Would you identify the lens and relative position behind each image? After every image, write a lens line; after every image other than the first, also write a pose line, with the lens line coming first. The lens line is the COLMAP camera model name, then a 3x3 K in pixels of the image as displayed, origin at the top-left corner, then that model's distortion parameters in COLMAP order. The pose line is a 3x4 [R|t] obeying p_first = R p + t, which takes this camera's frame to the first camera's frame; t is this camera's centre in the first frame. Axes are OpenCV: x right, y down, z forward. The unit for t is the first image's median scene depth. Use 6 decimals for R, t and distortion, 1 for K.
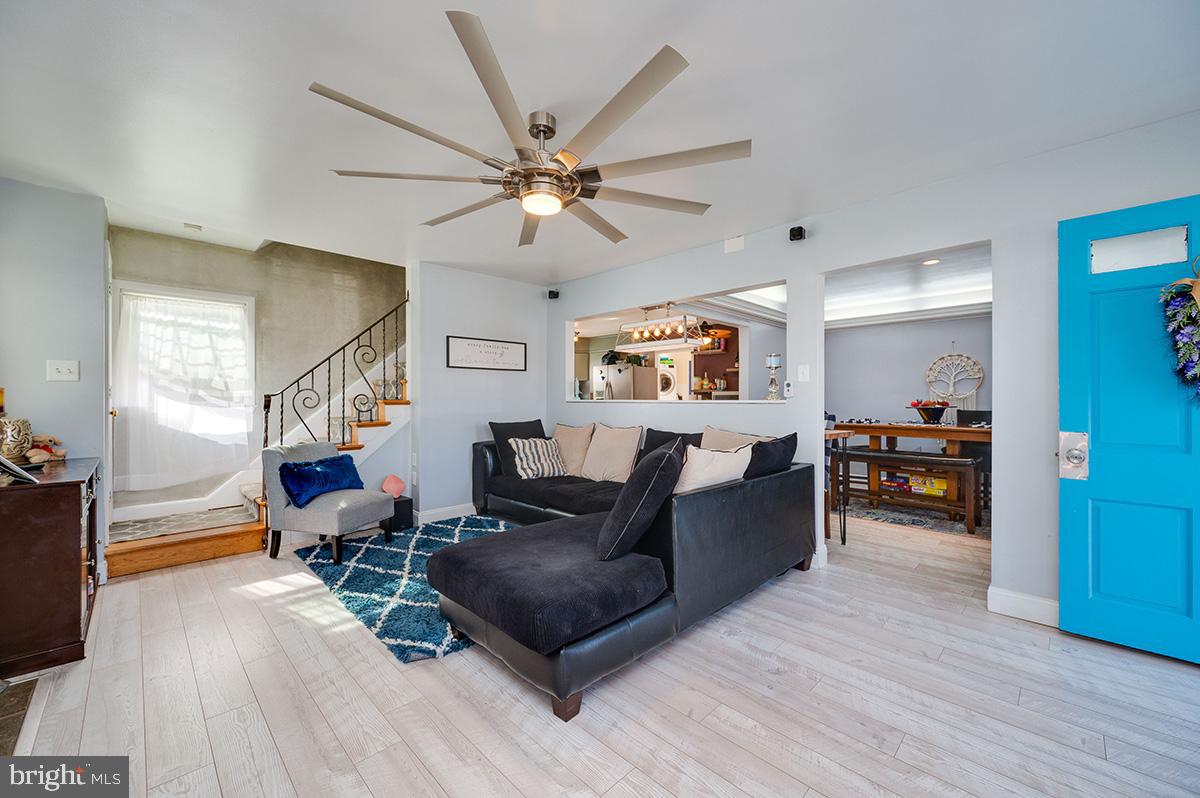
lens RADIAL K [[473.5, 0, 597.5], [0, 473.5, 400.4], [0, 0, 1]] dist [0.000613, -0.000699]
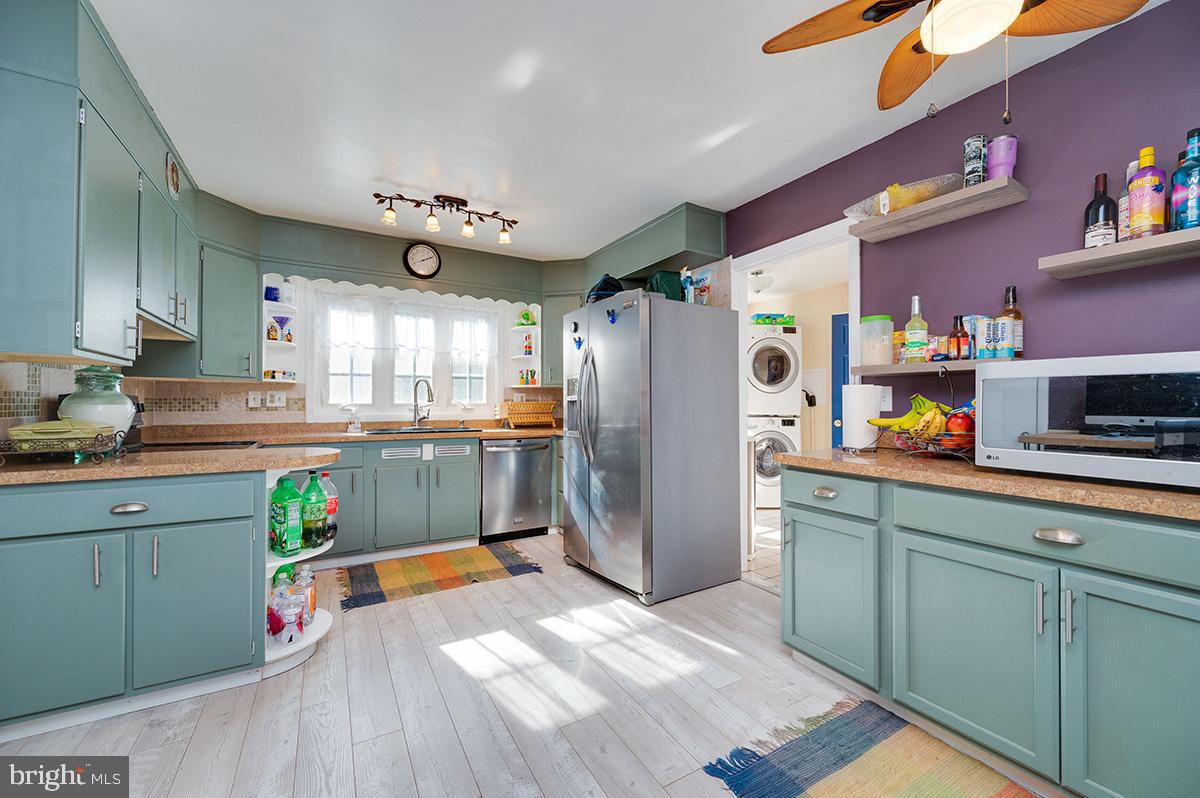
lens RADIAL K [[473.5, 0, 606.0], [0, 473.5, 398.5], [0, 0, 1]] dist [0.000613, -0.000699]
pose [[0.970639, 0.001032, -0.240538, 0.244159], [-0.003672, 0.999938, -0.010527, -0.002561], [0.240512, 0.011101, 0.970583, 1.346047]]
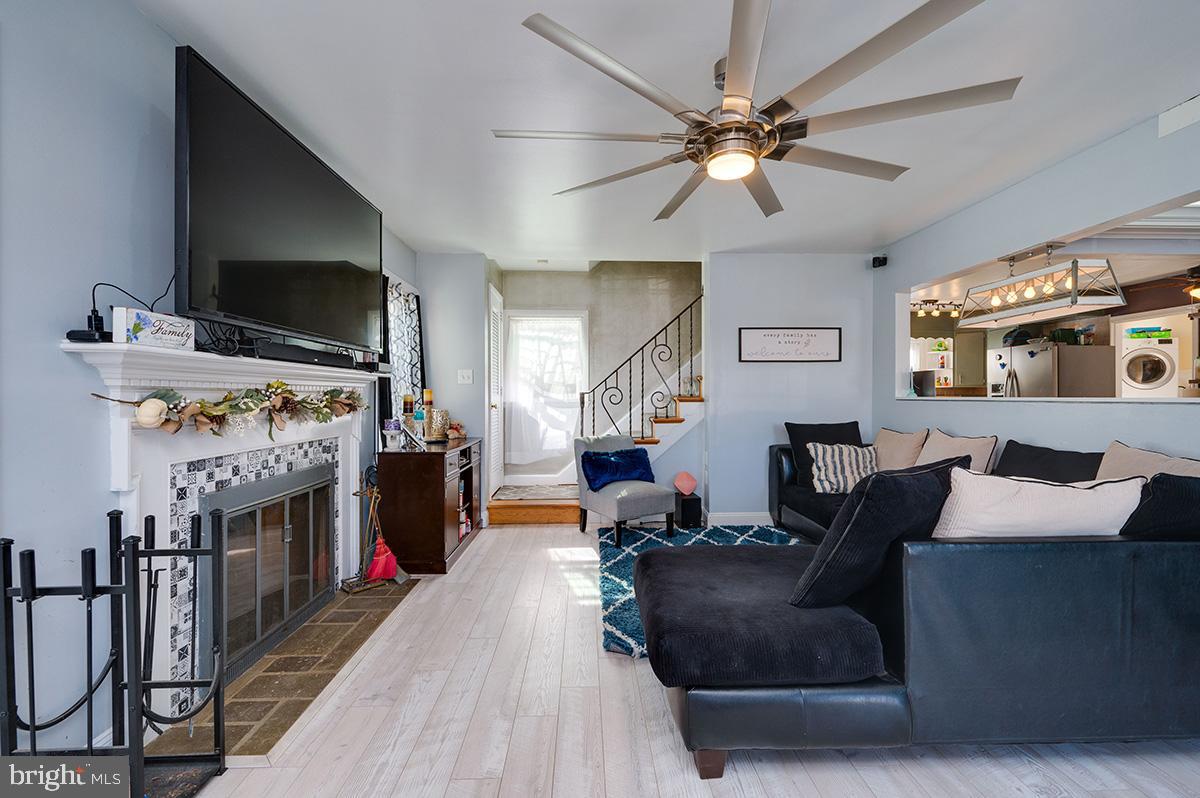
lens RADIAL K [[508.4, 0, 598.8], [0, 508.4, 400.4], [0, 0, 1]] dist [-0.001169, -0.000090]
pose [[0.732169, 0.004949, -0.681105, 0.176779], [-0.000961, 0.999980, 0.006233, -0.000280], [0.681122, -0.003909, 0.732160, 0.092003]]
